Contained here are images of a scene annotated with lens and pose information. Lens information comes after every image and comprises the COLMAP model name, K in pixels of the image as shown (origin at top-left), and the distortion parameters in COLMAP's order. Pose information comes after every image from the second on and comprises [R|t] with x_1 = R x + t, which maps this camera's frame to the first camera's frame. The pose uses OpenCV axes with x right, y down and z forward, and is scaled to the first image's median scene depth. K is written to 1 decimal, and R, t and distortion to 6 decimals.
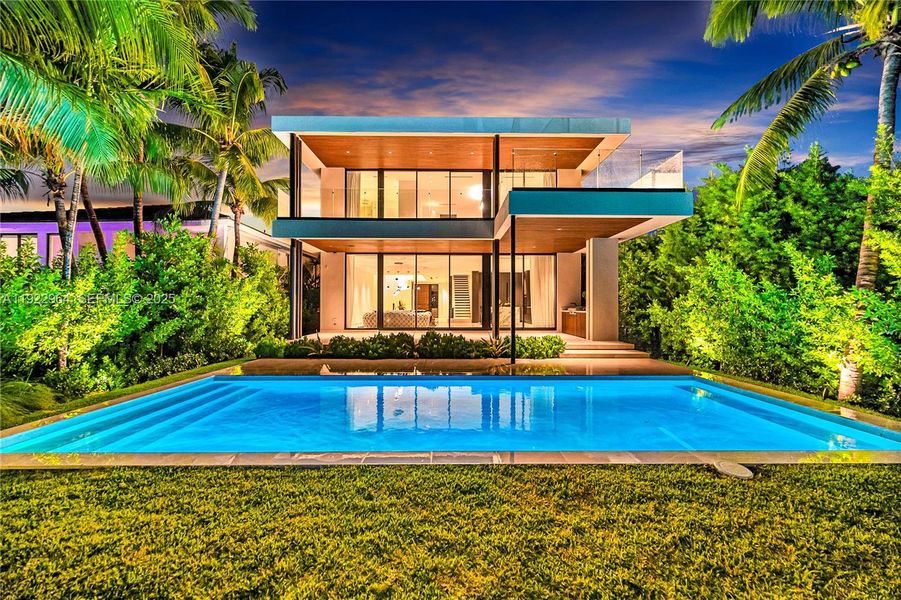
lens RADIAL K [[363.9, 0, 454.2], [0, 363.9, 300.0], [0, 0, 1]] dist [0.002137, -0.000058]
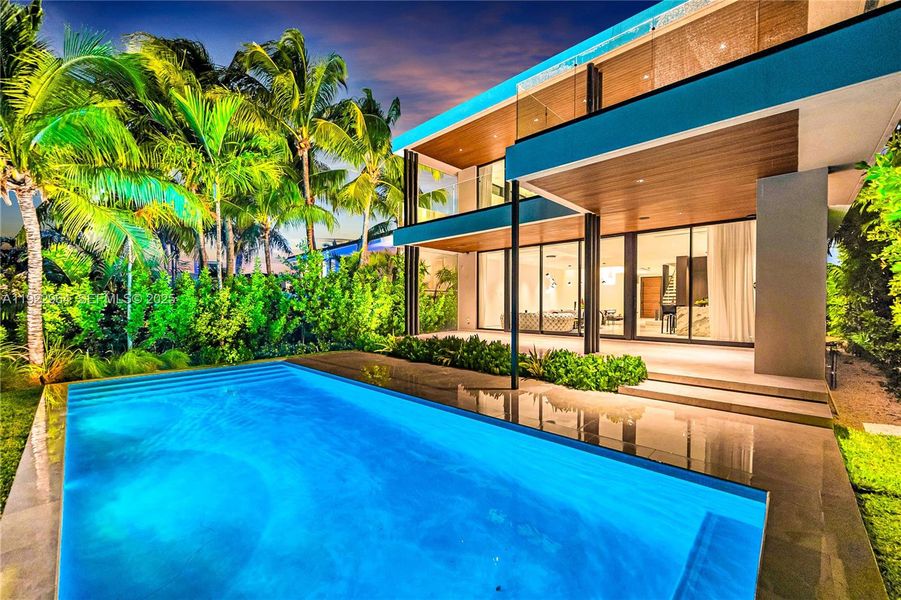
lens RADIAL K [[363.9, 0, 454.2], [0, 363.9, 300.0], [0, 0, 1]] dist [0.002137, -0.000058]
pose [[0.719326, -0.008428, -0.694622, 0.393237], [0.014851, 0.999884, 0.003248, -0.002432], [0.694514, -0.012652, 0.719368, 0.283907]]
